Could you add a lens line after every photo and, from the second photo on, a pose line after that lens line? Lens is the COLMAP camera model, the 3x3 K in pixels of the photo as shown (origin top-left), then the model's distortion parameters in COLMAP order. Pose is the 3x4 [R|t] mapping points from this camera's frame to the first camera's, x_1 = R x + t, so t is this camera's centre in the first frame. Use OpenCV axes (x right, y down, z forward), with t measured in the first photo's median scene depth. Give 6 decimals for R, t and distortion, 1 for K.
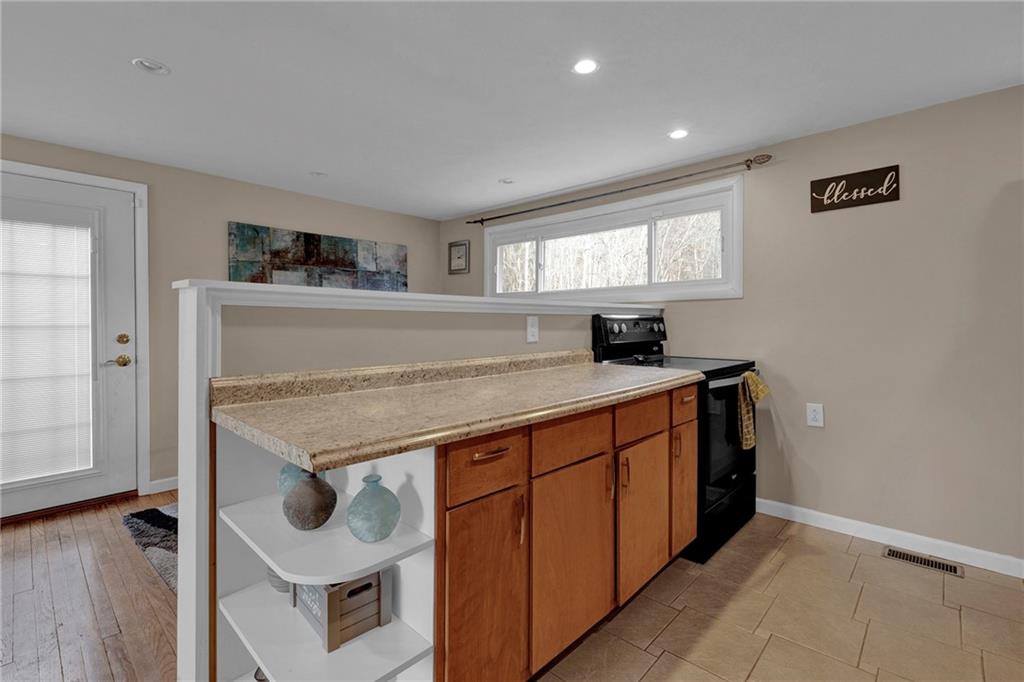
lens RADIAL K [[470.8, 0, 516.3], [0, 470.8, 327.5], [0, 0, 1]] dist [0.014441, 0.000192]
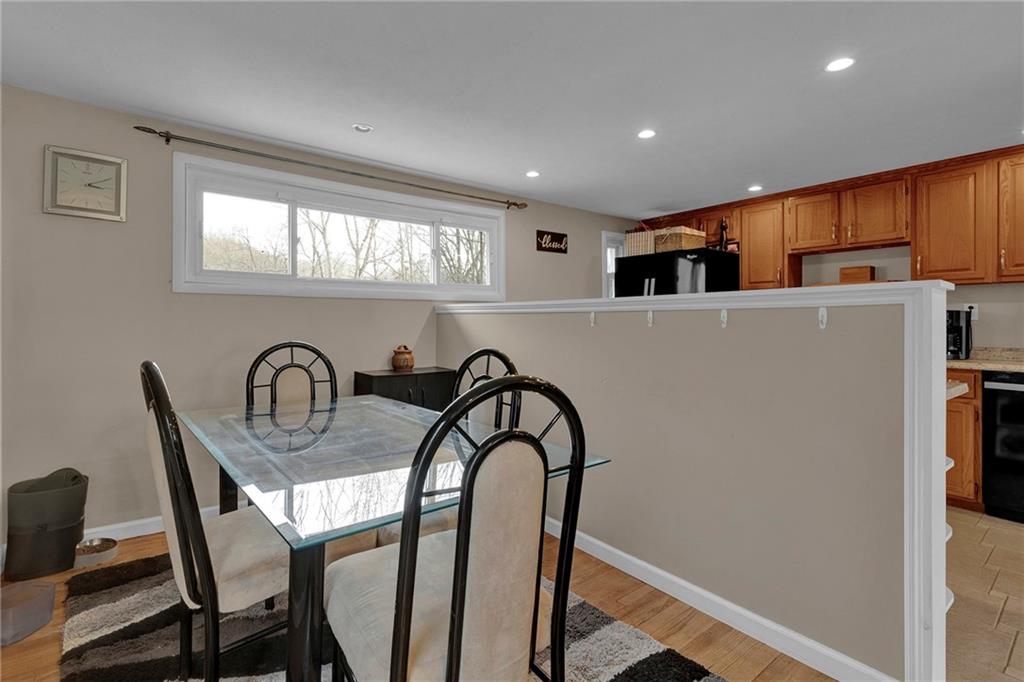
lens RADIAL K [[485.2, 0, 489.8], [0, 485.2, 318.4], [0, 0, 1]] dist [0.017820, 0.000294]
pose [[0.176191, 0.009335, 0.984312, -0.979379], [0.005254, 0.999932, -0.010423, -0.003024], [-0.984342, 0.007008, 0.176130, 0.883420]]
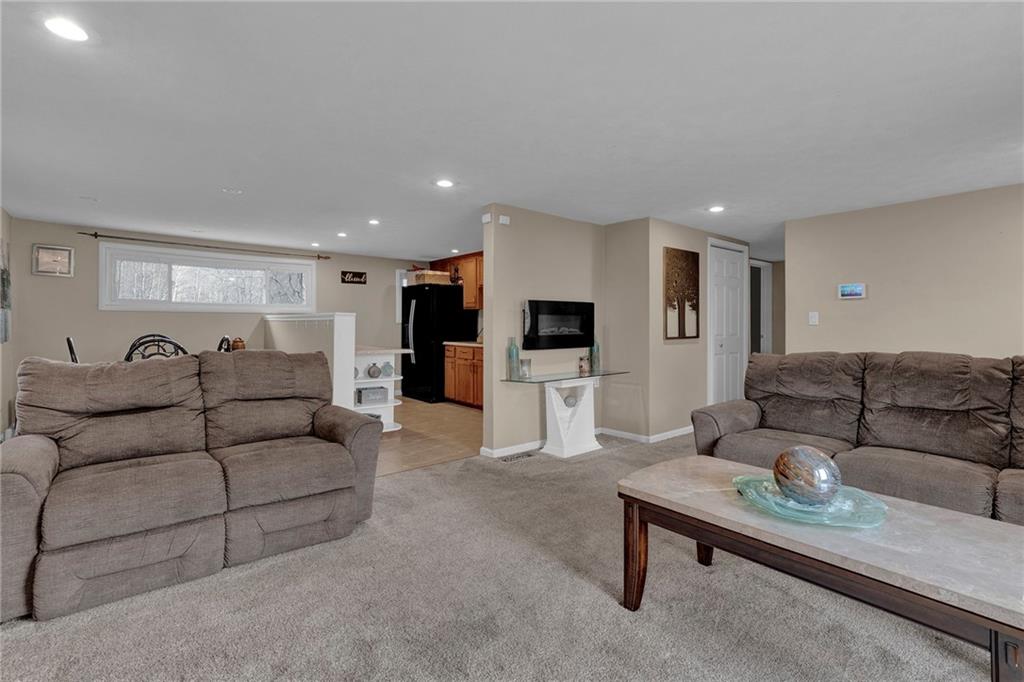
lens RADIAL K [[470.8, 0, 516.3], [0, 470.8, 327.5], [0, 0, 1]] dist [0.014441, 0.000192]
pose [[0.124592, -0.003729, 0.992201, -1.881185], [0.001130, 0.999993, 0.003616, -0.002107], [-0.992207, 0.000670, 0.124596, -0.294487]]
